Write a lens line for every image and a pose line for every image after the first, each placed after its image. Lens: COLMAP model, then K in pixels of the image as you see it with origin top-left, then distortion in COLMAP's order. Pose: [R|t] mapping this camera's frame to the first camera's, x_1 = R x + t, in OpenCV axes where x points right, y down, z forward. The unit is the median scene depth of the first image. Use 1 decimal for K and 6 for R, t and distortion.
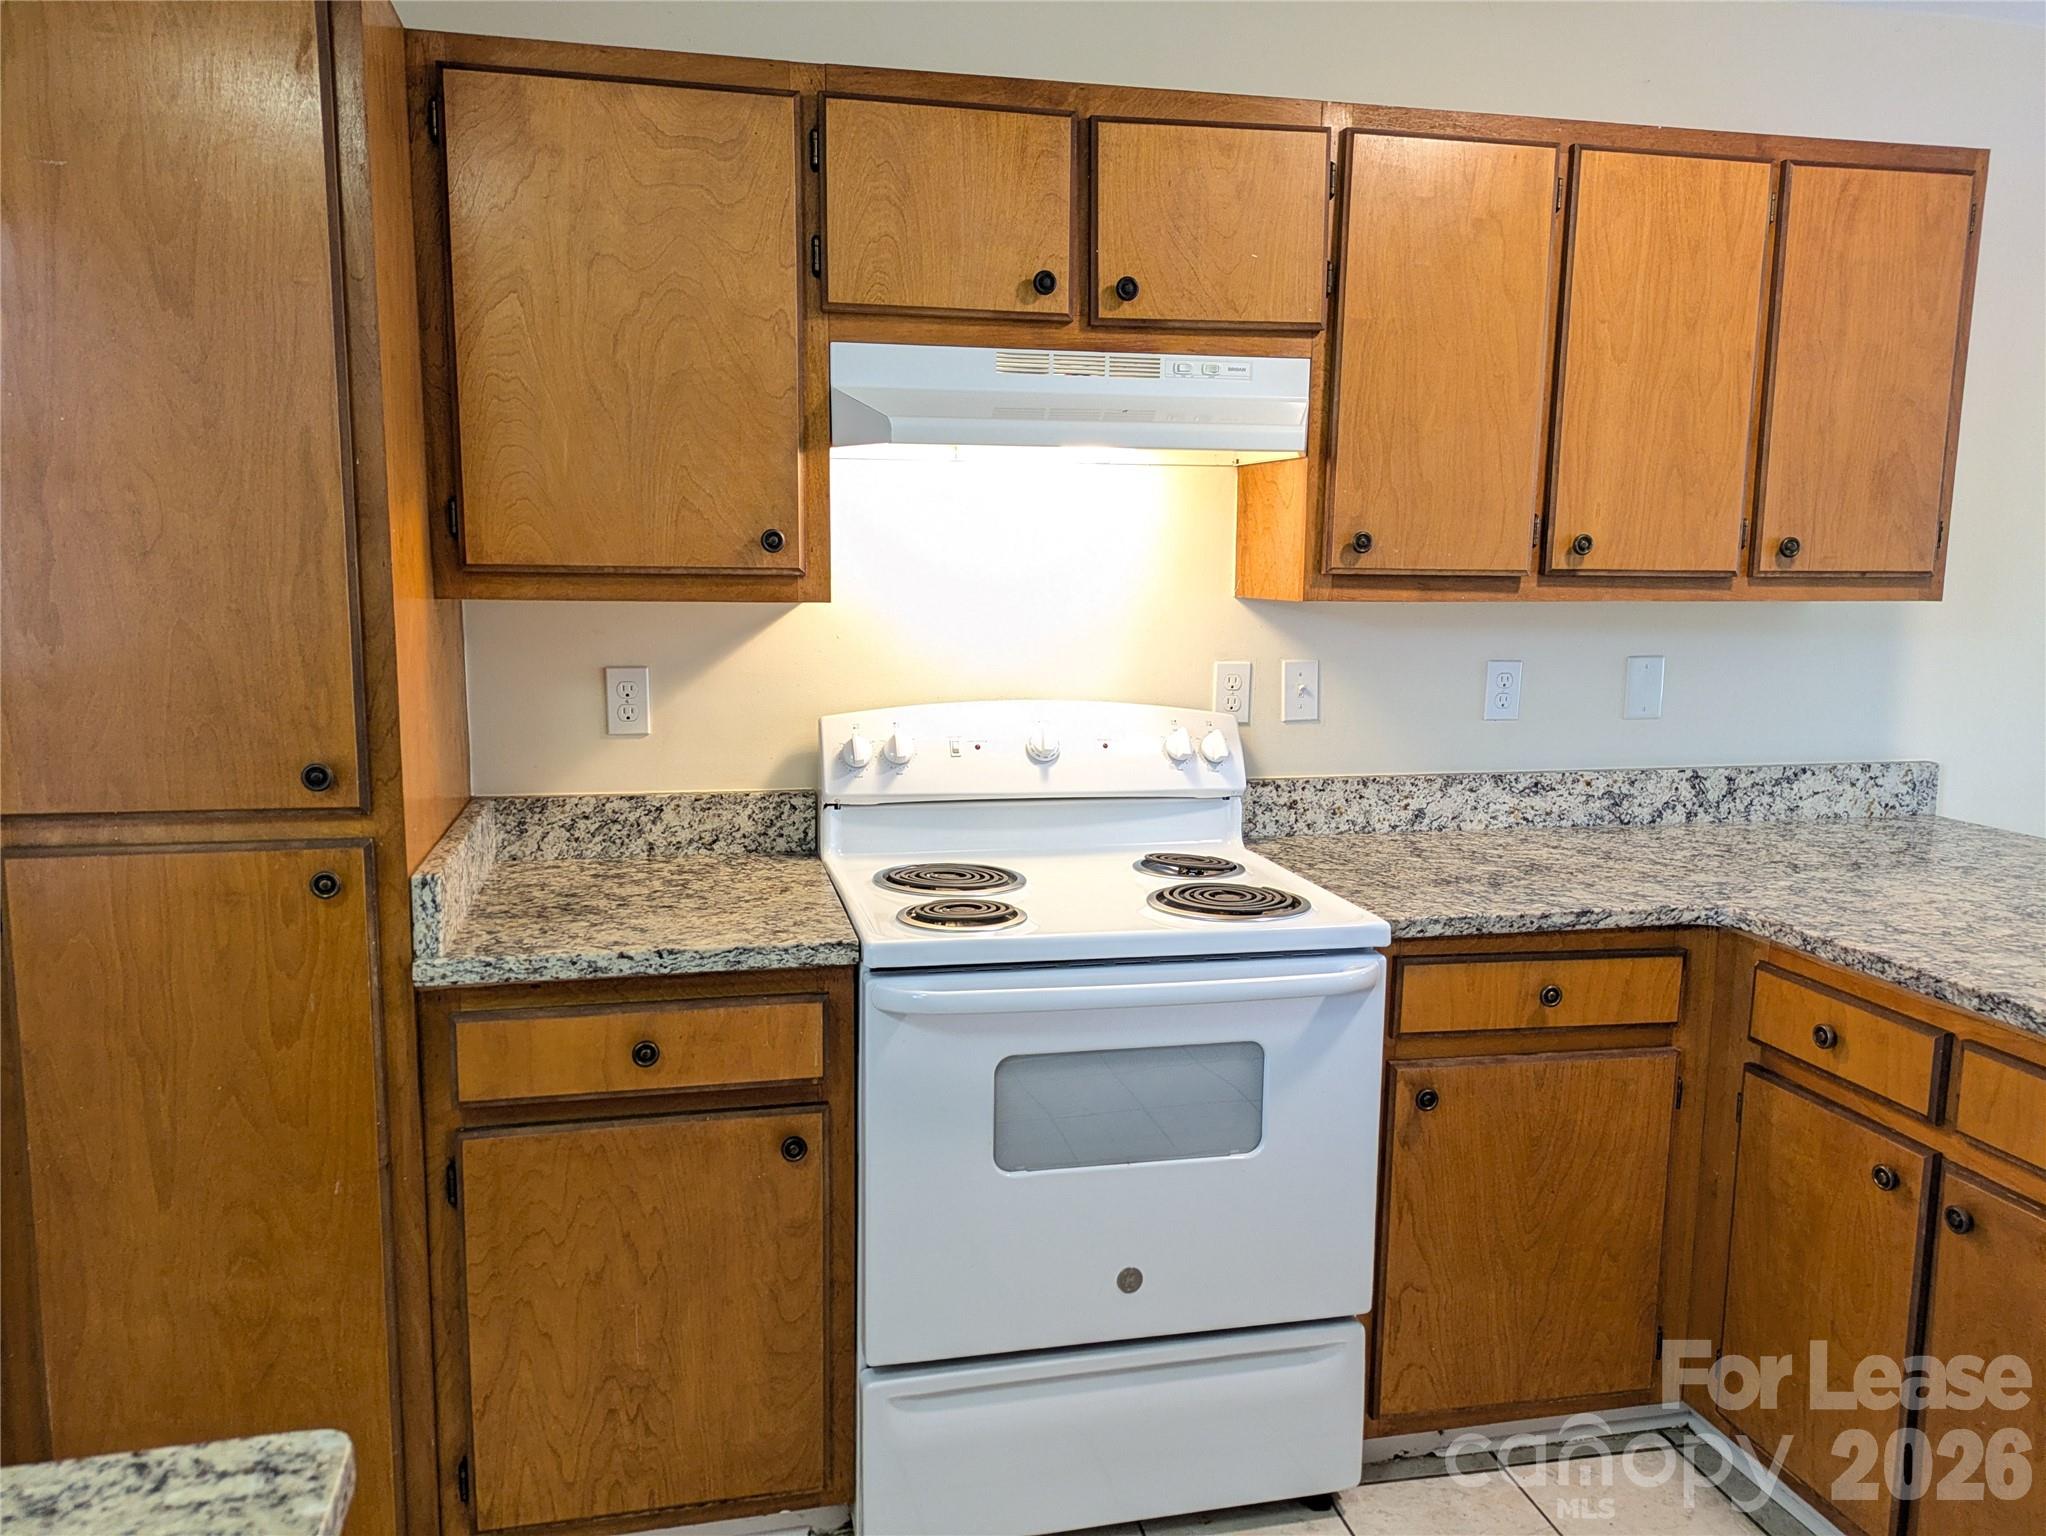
lens RADIAL K [[1492.8, 0, 965.5], [0, 1492.8, 767.7], [0, 0, 1]] dist [0.007947, -0.003274]
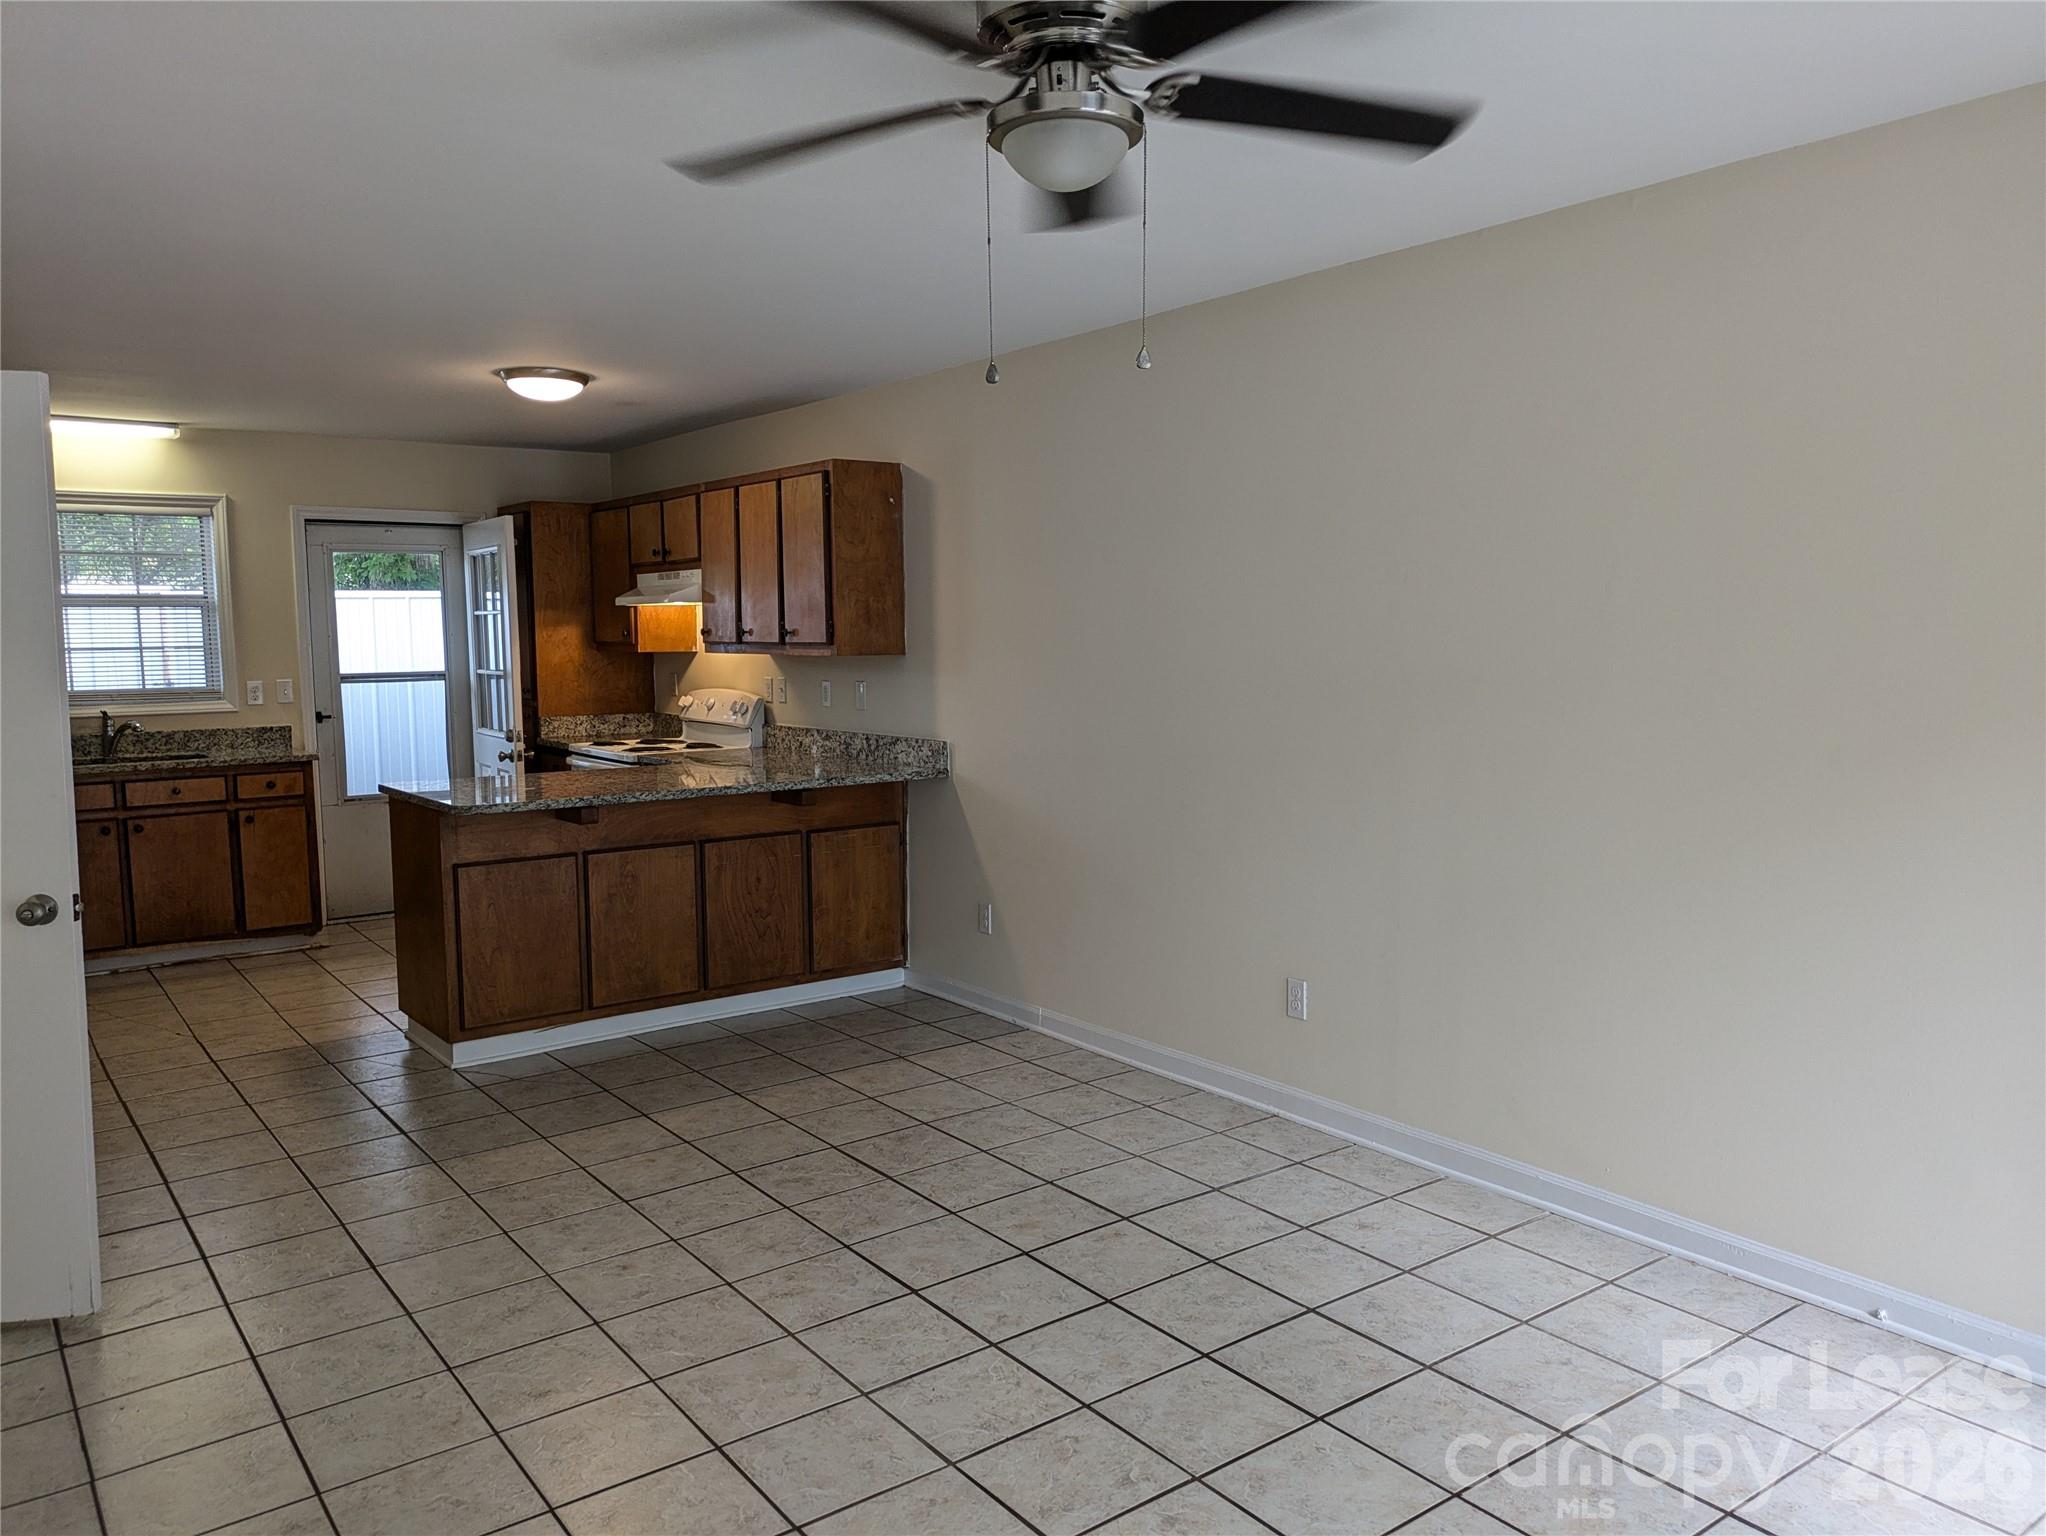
lens RADIAL K [[1507.5, 0, 1031.0], [0, 1507.5, 773.7], [0, 0, 1]] dist [0.019379, -0.002758]
pose [[0.416968, 0.075667, -0.905766, 2.950711], [-0.118069, 0.992594, 0.028567, -0.037427], [0.901220, 0.095031, 0.422814, 0.354502]]
